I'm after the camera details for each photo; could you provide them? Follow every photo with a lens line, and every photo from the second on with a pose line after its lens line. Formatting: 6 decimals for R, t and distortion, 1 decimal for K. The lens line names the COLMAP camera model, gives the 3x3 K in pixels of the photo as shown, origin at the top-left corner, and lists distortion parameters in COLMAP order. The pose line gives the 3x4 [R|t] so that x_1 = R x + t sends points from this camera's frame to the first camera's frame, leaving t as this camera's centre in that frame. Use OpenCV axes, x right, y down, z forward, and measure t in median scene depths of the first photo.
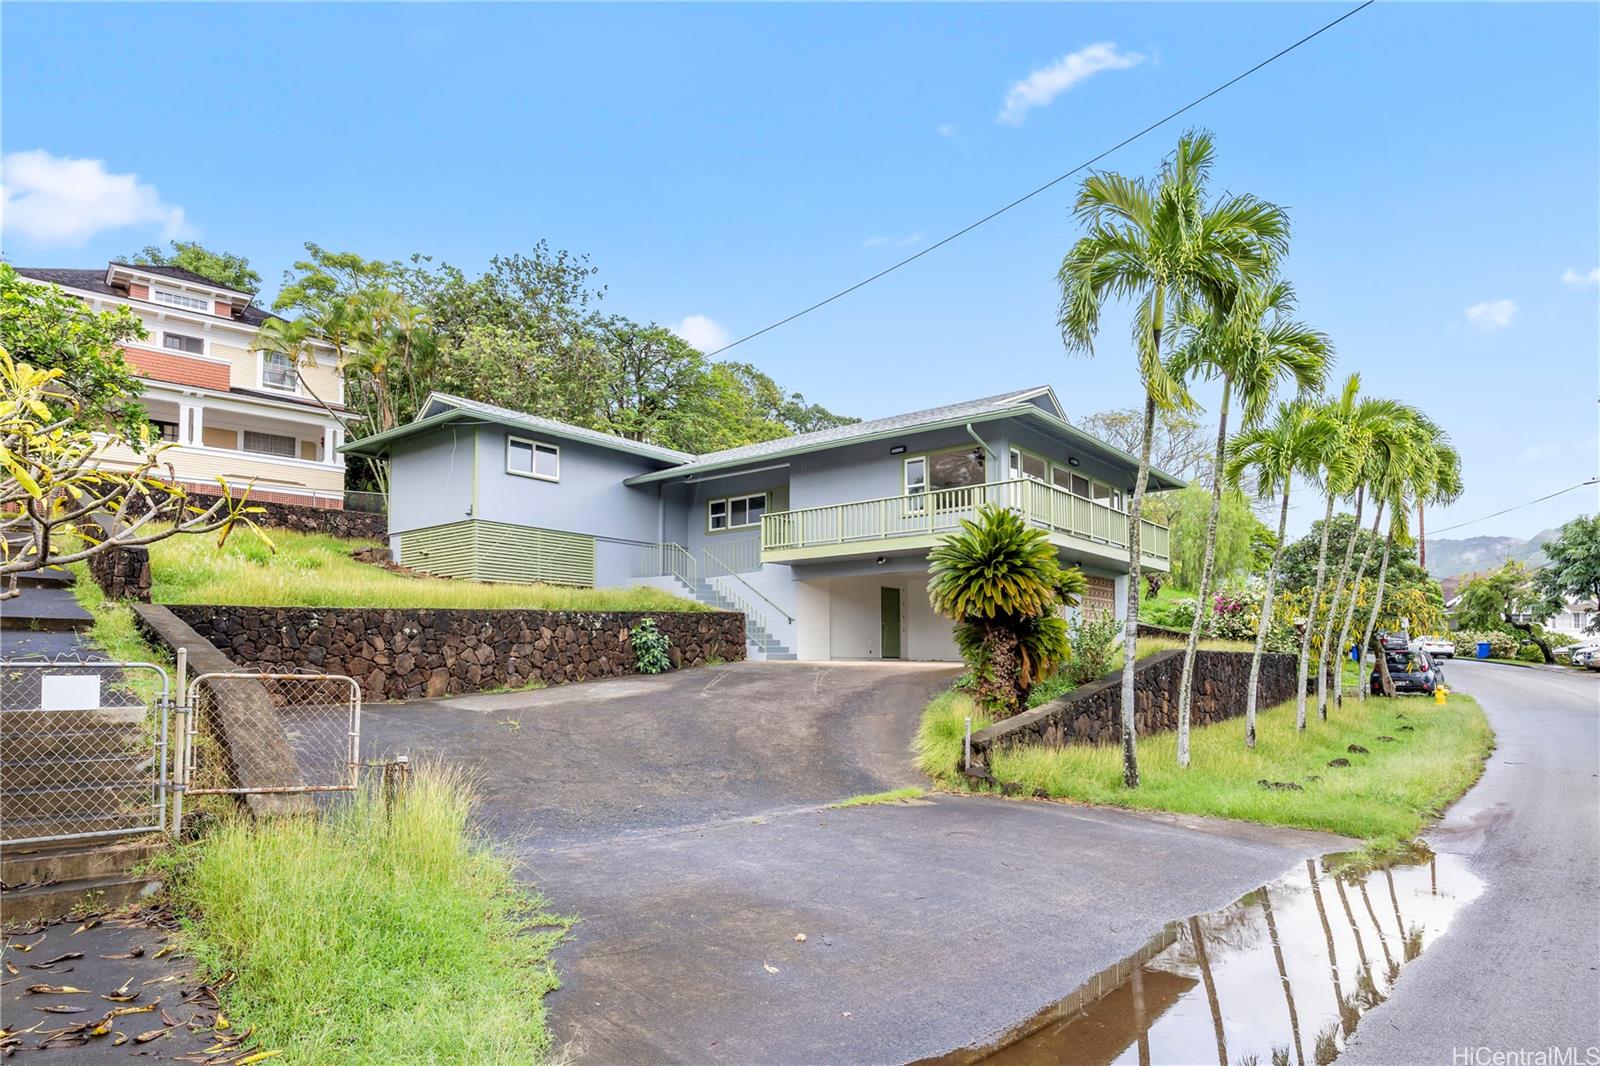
lens RADIAL K [[929.0, 0, 802.0], [0, 929.0, 670.2], [0, 0, 1]] dist [-0.007323, -0.001766]
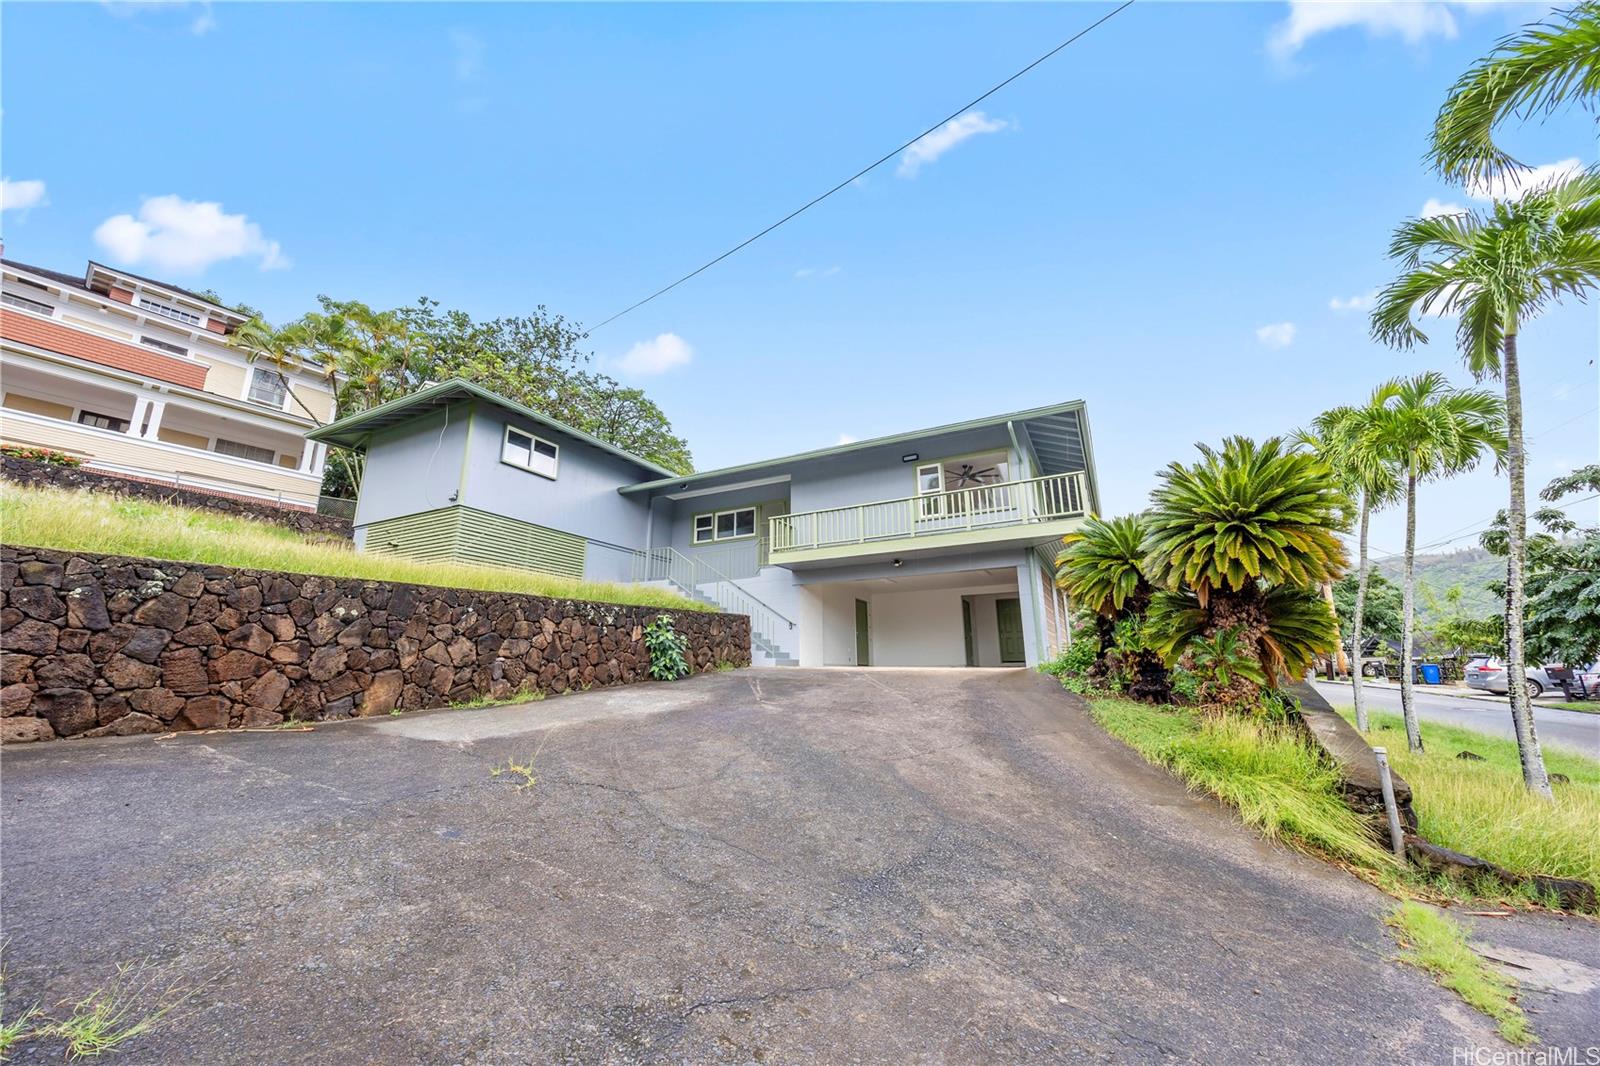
lens RADIAL K [[616.8, 0, 794.9], [0, 616.8, 543.6], [0, 0, 1]] dist [-0.006063, -0.000128]
pose [[0.983002, 0.035543, 0.180124, -0.151749], [0.004654, 0.975942, -0.217979, 0.005216], [-0.183538, 0.215112, 0.959187, 0.409386]]
